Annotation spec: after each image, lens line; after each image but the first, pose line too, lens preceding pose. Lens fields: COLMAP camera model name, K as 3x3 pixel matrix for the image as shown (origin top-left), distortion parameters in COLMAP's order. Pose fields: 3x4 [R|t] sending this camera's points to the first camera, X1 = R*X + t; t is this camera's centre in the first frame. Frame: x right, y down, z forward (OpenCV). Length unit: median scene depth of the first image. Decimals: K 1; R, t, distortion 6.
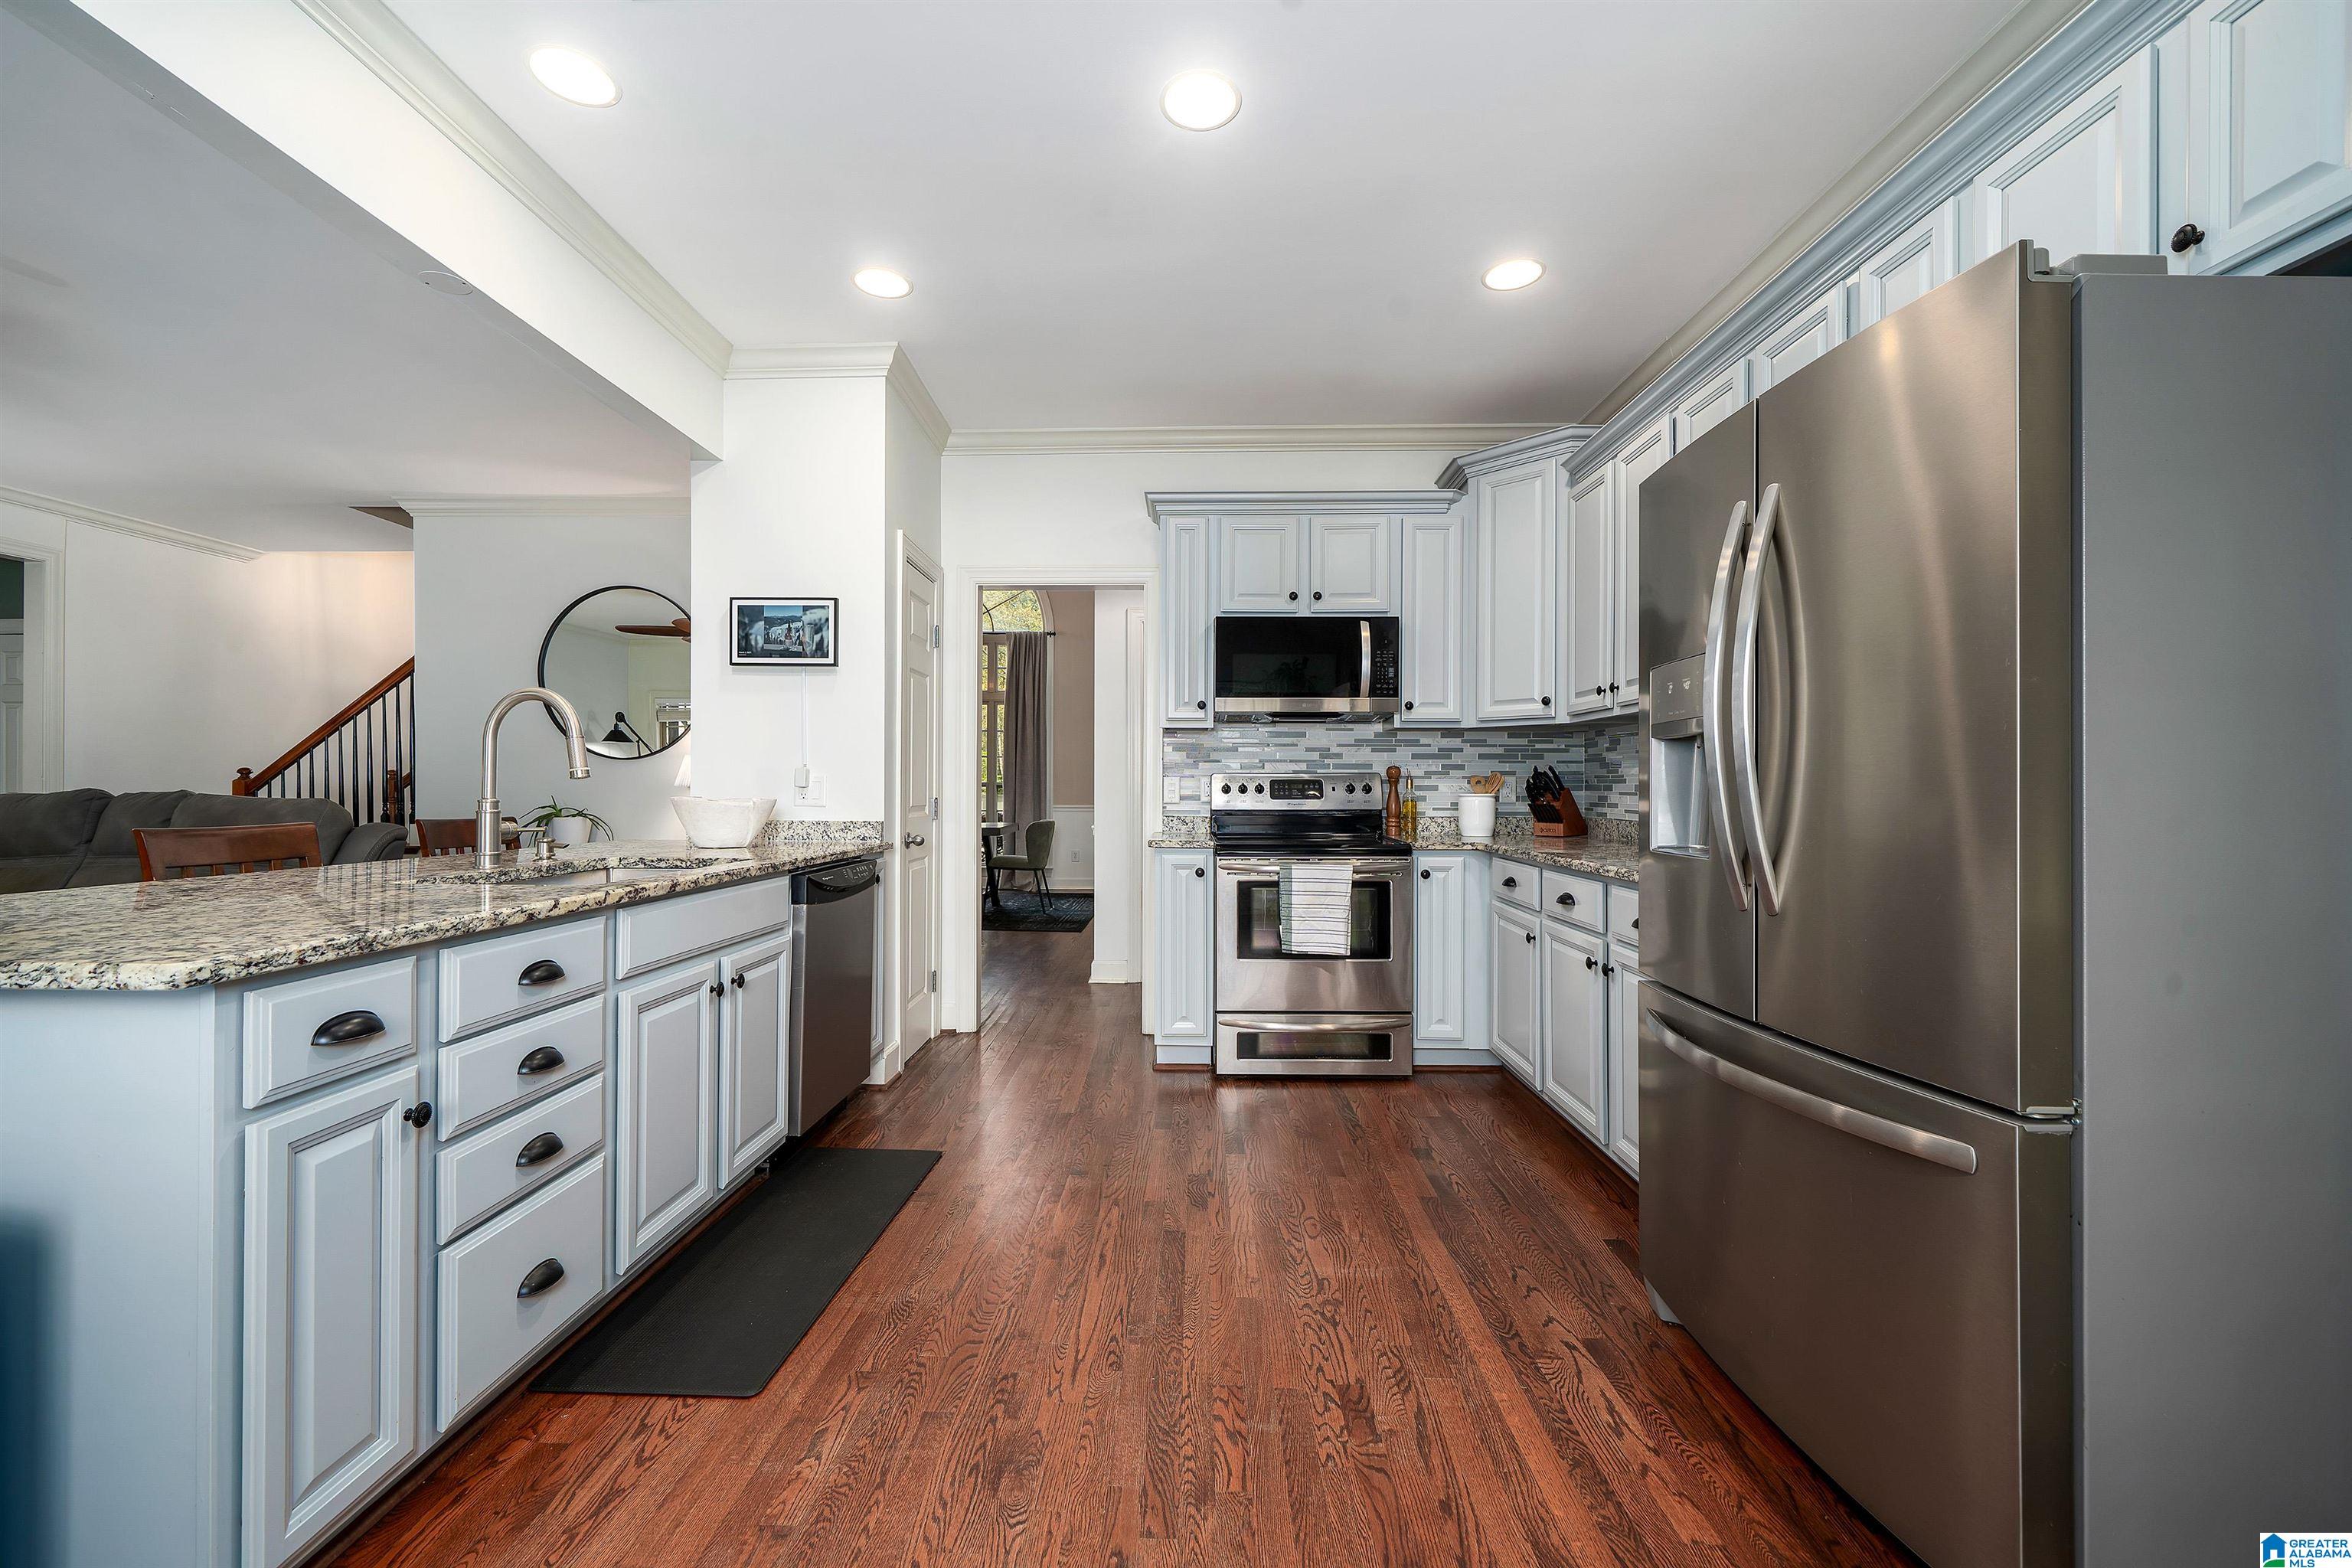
lens RADIAL K [[973.9, 0, 1176.0], [0, 973.9, 784.0], [0, 0, 1]] dist [0.000700, 0.000022]
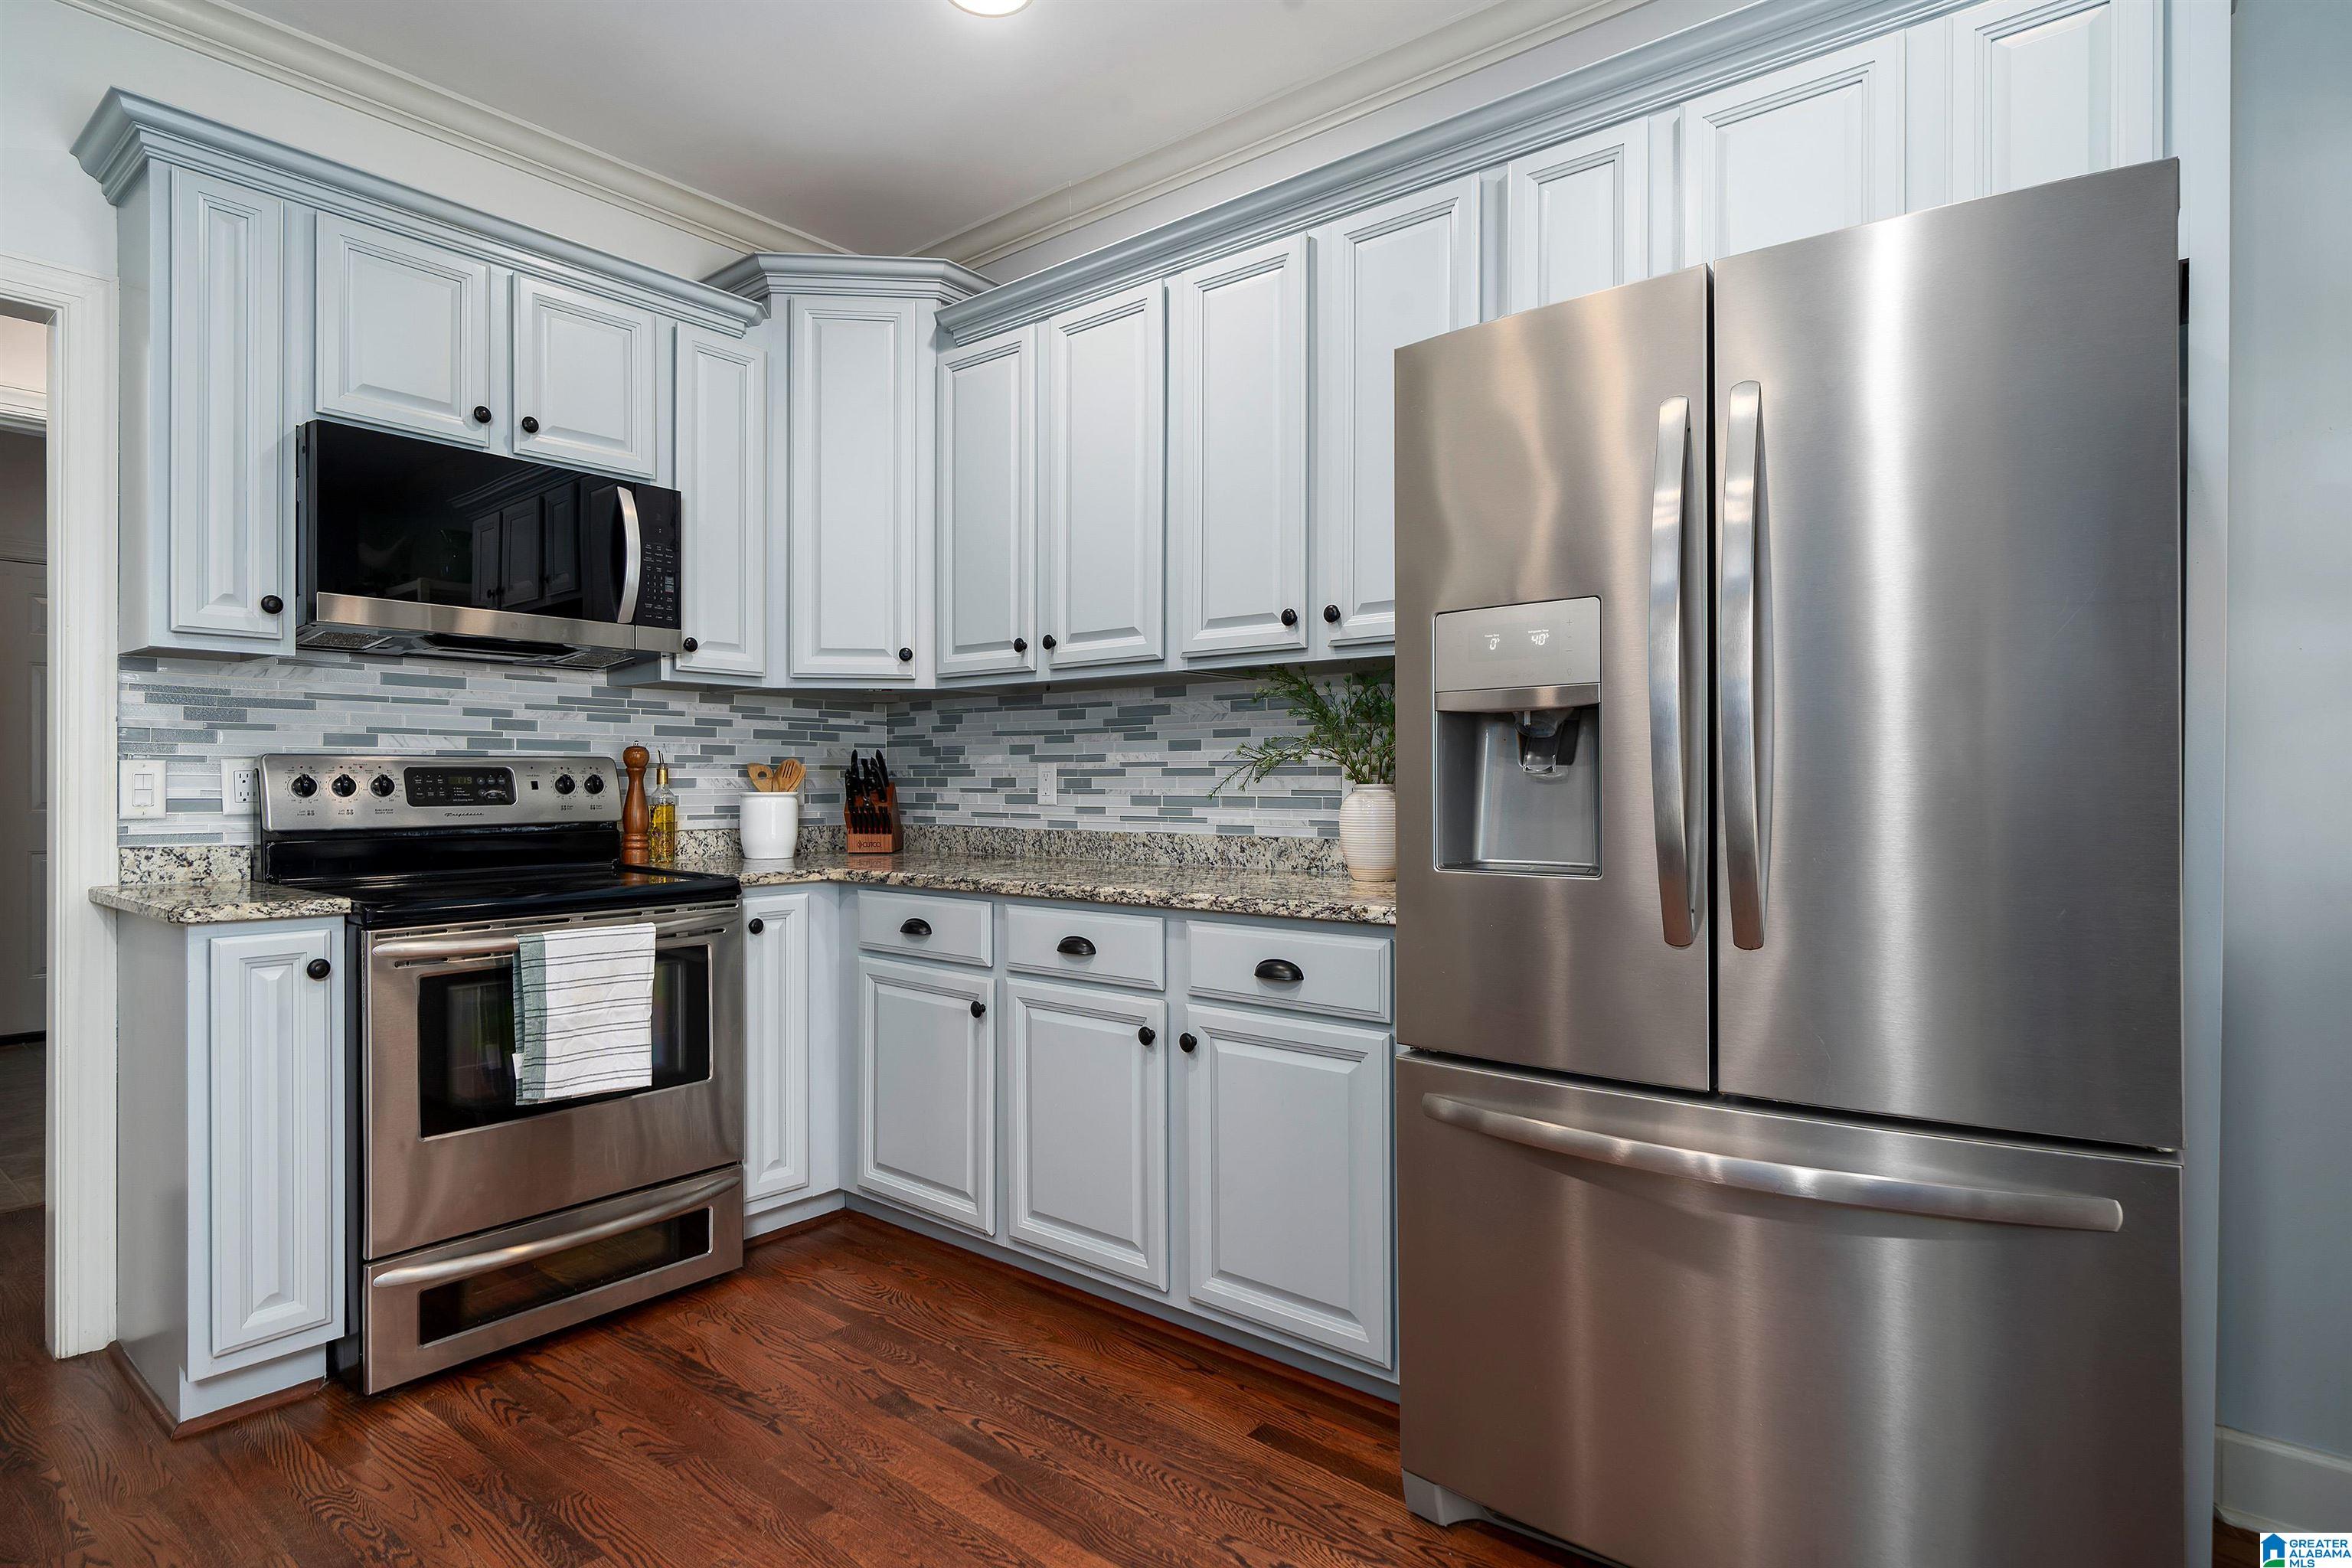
lens RADIAL K [[1229.6, 0, 1176.0], [0, 1229.6, 784.0], [0, 0, 1]] dist [0.005563, 0.000243]
pose [[0.619990, -0.002953, 0.784604, -0.164860], [-0.000853, 0.999990, 0.004437, 0.000960], [-0.784609, -0.003420, 0.619981, 0.296925]]
